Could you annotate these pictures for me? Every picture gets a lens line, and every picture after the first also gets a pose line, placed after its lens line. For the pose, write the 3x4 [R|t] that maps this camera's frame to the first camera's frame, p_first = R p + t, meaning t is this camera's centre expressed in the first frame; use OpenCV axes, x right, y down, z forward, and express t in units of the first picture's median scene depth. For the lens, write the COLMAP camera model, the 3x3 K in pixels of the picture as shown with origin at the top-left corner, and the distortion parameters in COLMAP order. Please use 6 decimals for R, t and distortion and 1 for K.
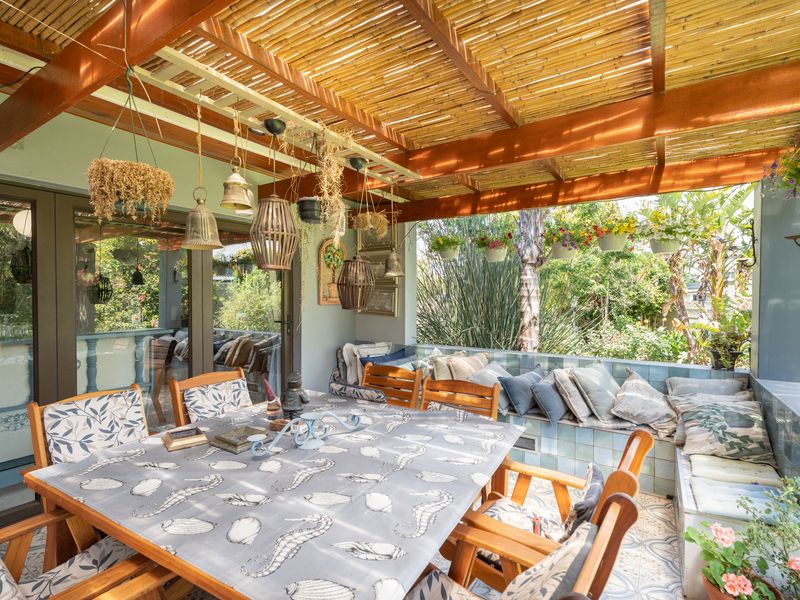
lens RADIAL K [[396.9, 0, 400.1], [0, 396.9, 299.5], [0, 0, 1]] dist [-0.004078, 0.000420]
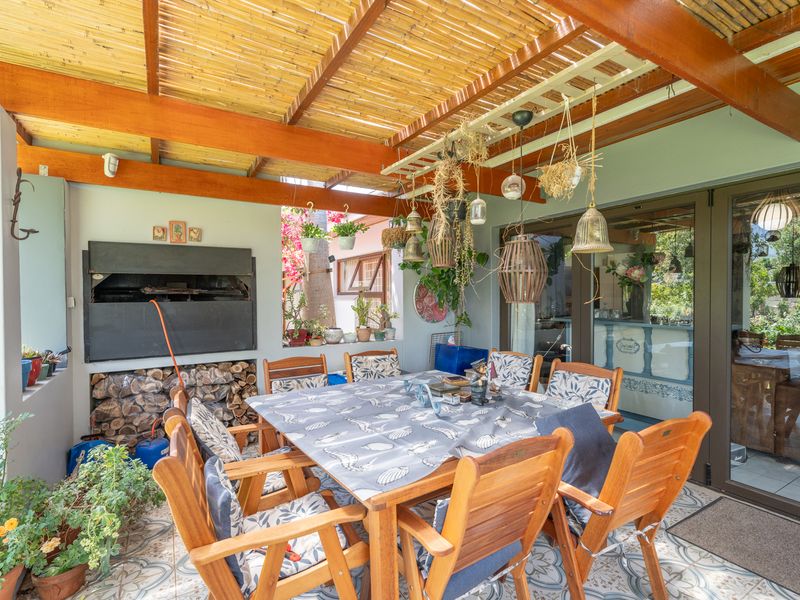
lens RADIAL K [[396.9, 0, 401.0], [0, 396.9, 301.0], [0, 0, 1]] dist [-0.004078, 0.000420]
pose [[-0.440115, 0.011879, -0.897863, 0.956472], [-0.001369, 0.999902, 0.013900, 0.016307], [0.897940, 0.007346, -0.440056, 1.521534]]
